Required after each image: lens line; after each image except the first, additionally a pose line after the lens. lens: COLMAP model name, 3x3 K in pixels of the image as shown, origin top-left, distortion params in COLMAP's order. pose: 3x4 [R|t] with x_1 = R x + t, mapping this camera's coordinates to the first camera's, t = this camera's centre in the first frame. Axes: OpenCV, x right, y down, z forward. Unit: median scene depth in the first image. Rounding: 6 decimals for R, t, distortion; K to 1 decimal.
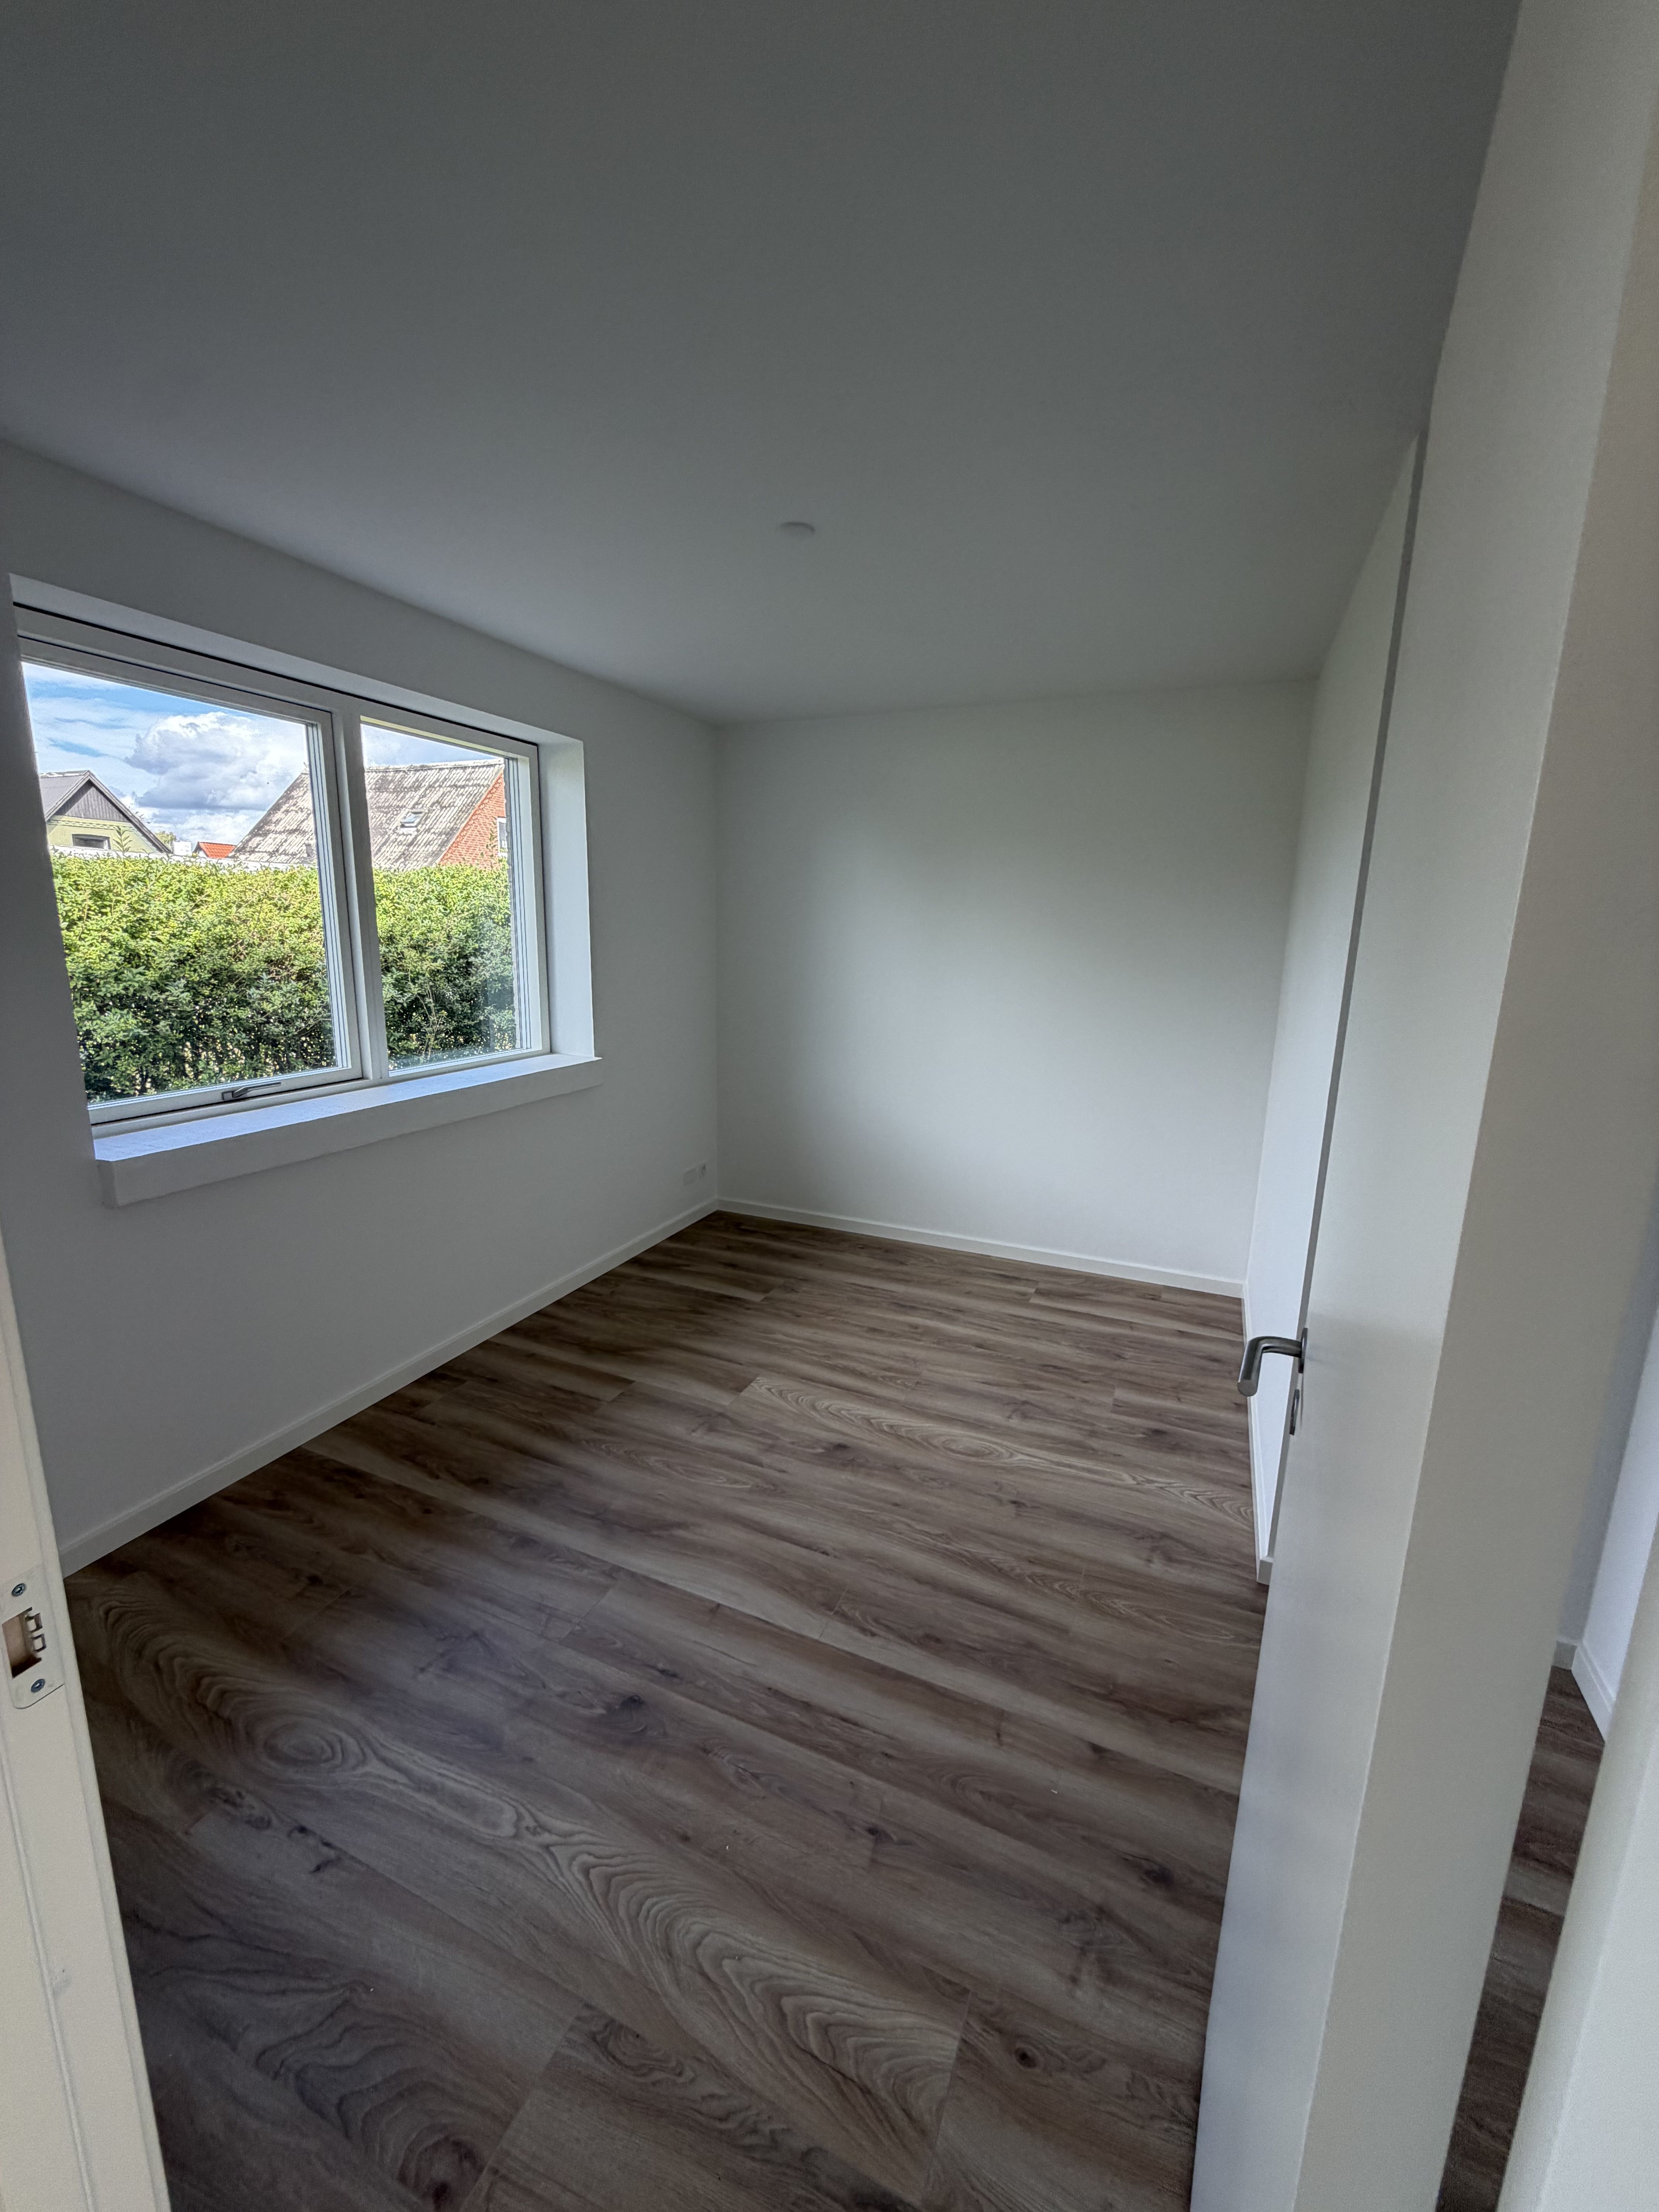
lens RADIAL K [[886.8, 0, 829.5], [0, 886.8, 1106.0], [0, 0, 1]] dist [0.001277, -0.000024]
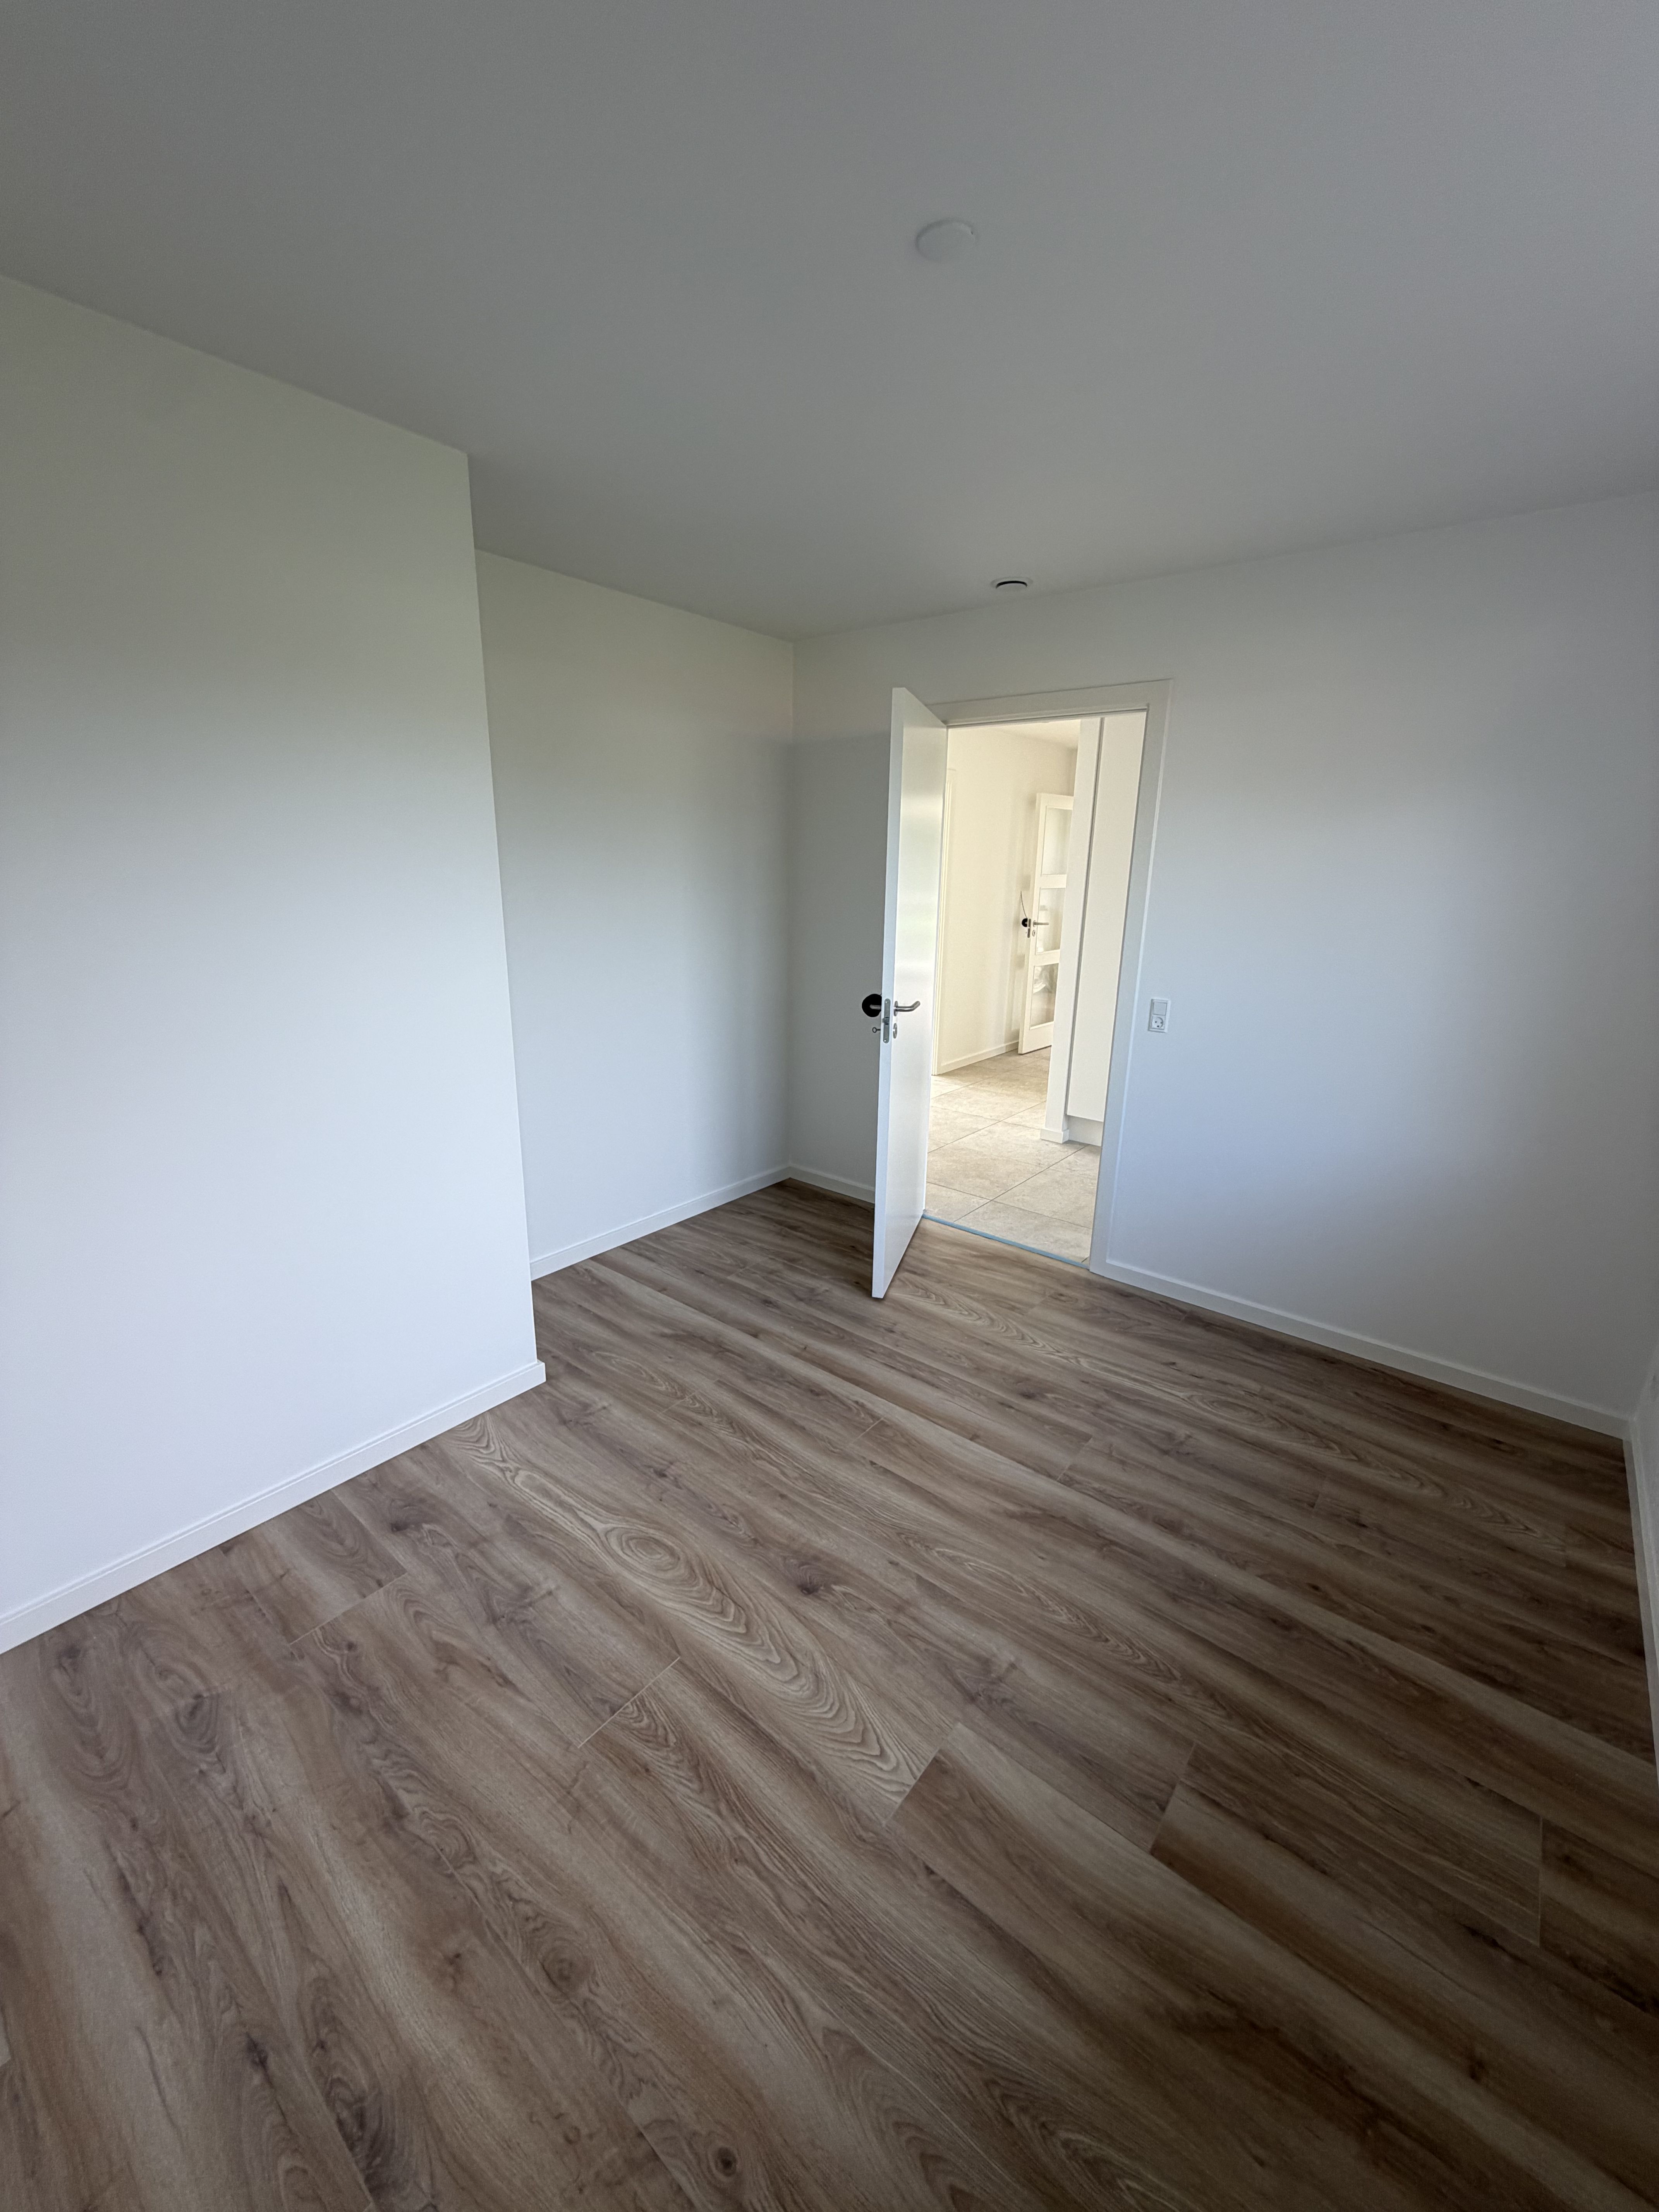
lens RADIAL K [[886.8, 0, 829.5], [0, 886.8, 1106.0], [0, 0, 1]] dist [0.001277, -0.000024]
pose [[-0.964114, -0.106182, 0.243331, -0.144134], [0.018320, 0.887745, 0.459971, -0.317795], [-0.264857, 0.447922, -0.853942, 1.468477]]
